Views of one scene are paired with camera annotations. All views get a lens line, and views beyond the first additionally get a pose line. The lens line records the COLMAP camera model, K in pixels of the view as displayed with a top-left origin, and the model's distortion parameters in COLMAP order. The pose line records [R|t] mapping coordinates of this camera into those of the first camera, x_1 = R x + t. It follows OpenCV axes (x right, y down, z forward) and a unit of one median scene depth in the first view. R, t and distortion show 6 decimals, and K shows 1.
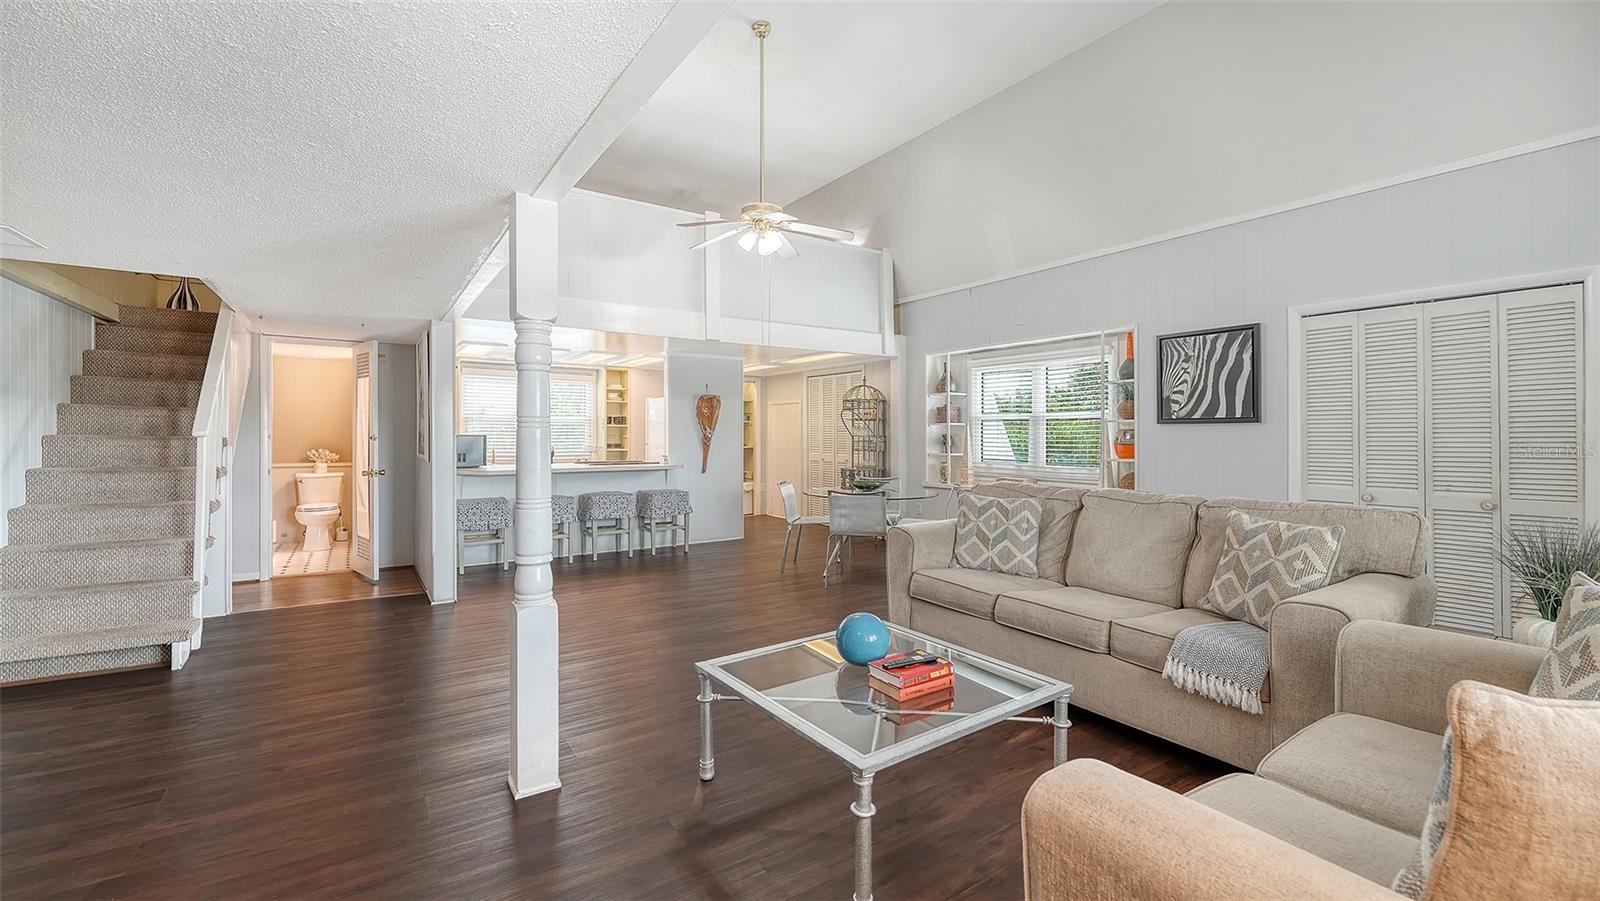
lens RADIAL K [[661.5, 0, 808.2], [0, 661.5, 433.5], [0, 0, 1]] dist [-0.014653, -0.000941]
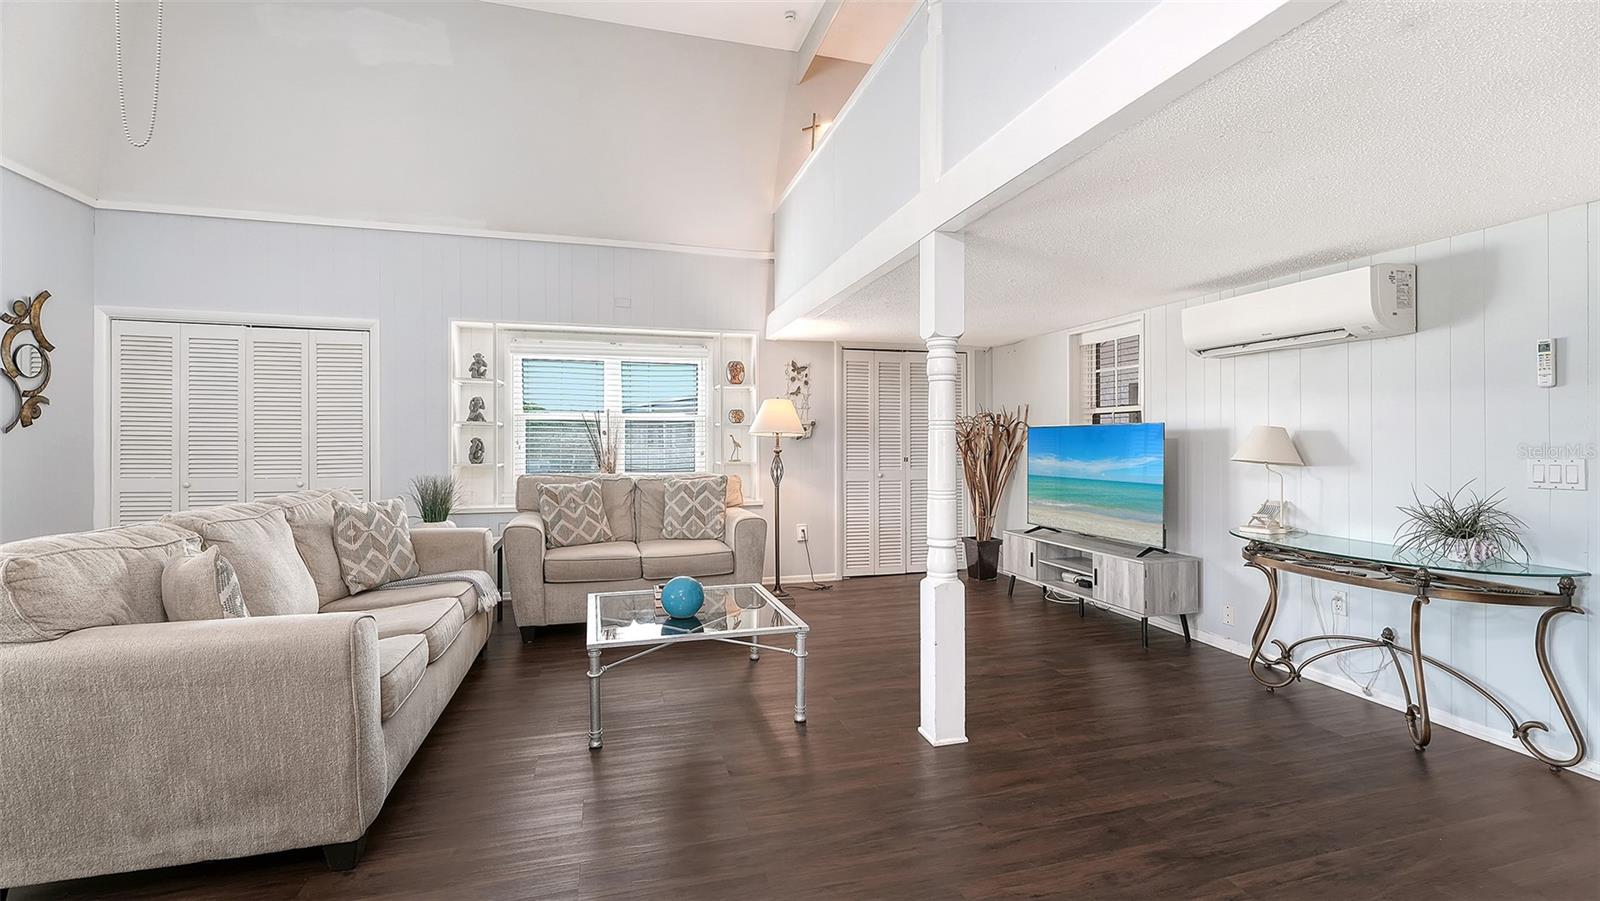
lens RADIAL K [[699.8, 0, 801.6], [0, 699.8, 435.5], [0, 0, 1]] dist [0.002483, 0.001763]
pose [[-0.948470, -0.001895, 0.316861, -0.253724], [-0.002958, 0.999991, -0.002873, 0.002361], [-0.316853, -0.003662, -0.948468, 0.996458]]
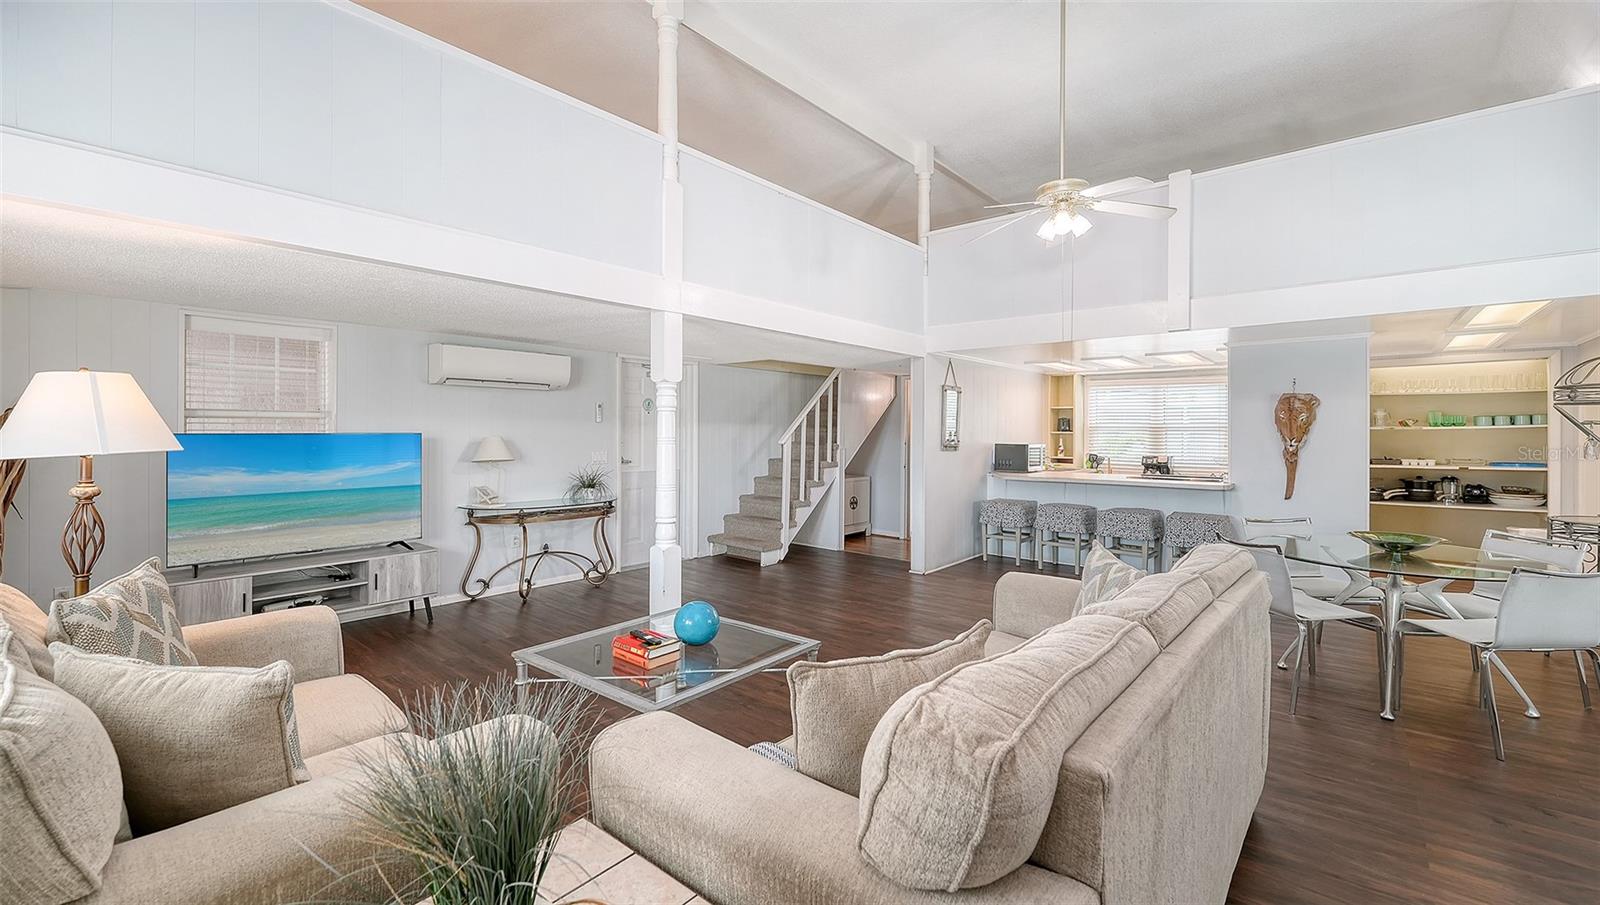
lens RADIAL K [[658.2, 0, 784.9], [0, 658.2, 423.7], [0, 0, 1]] dist [-0.003523, -0.002075]
pose [[0.250221, -0.014891, -0.968074, 0.578228], [-0.003813, 0.999859, -0.016365, -0.015061], [0.968181, 0.007786, 0.250129, 0.382314]]
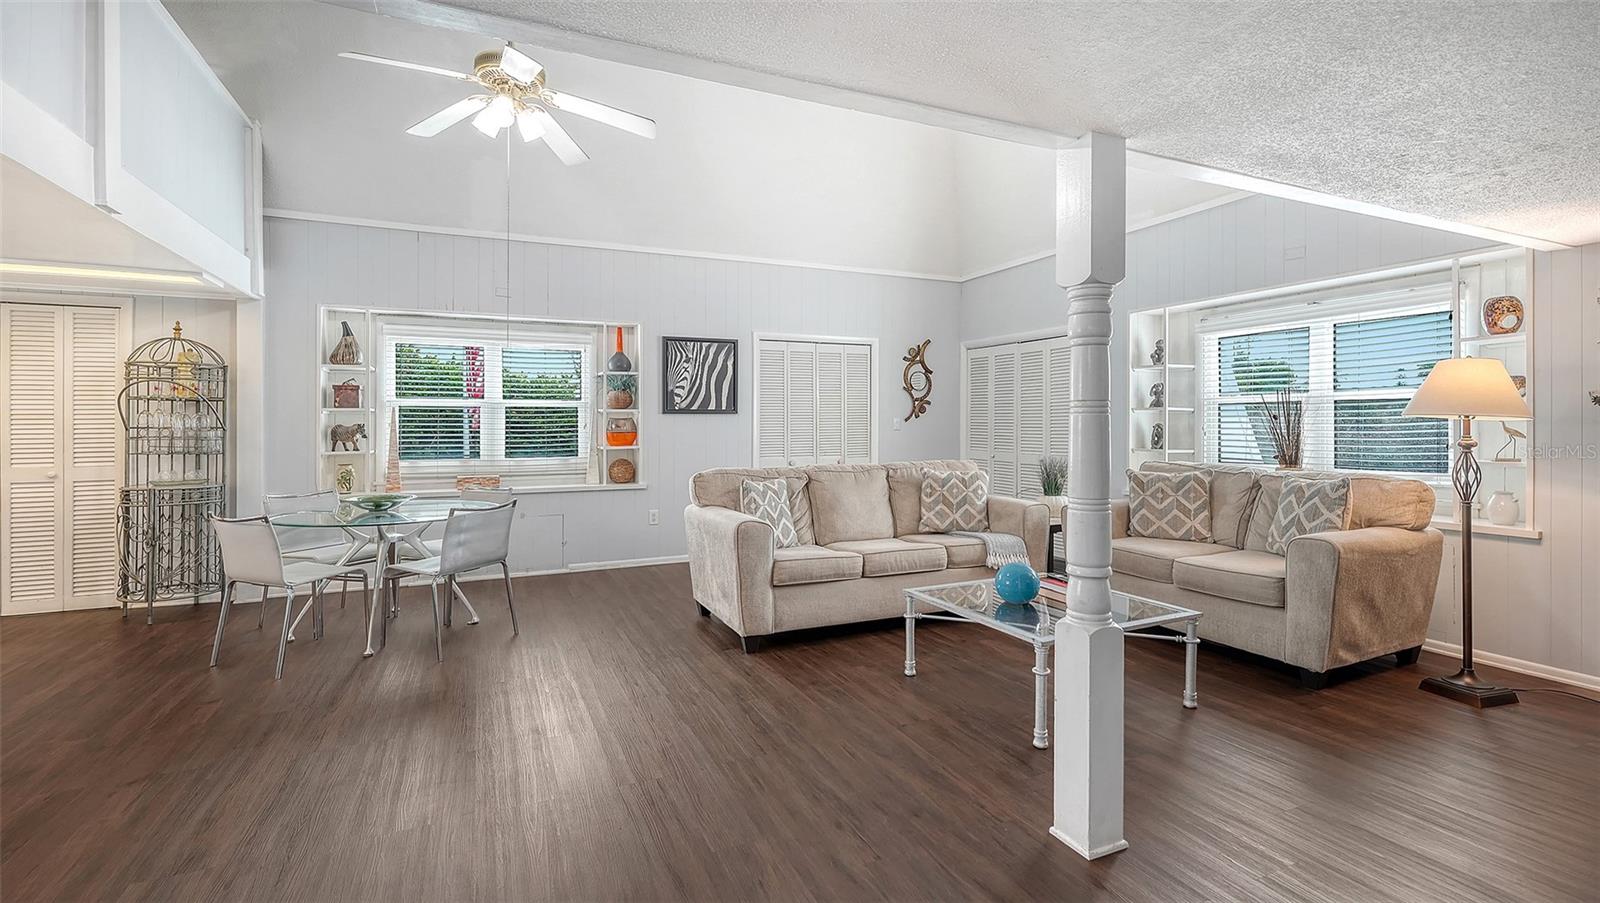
lens RADIAL K [[711.9, 0, 791.5], [0, 711.9, 428.9], [0, 0, 1]] dist [0.023307, 0.000168]
pose [[0.175351, -0.010413, 0.984451, -0.611287], [0.002979, 0.999945, 0.010046, -0.000250], [-0.984501, 0.001171, 0.175372, 0.536499]]
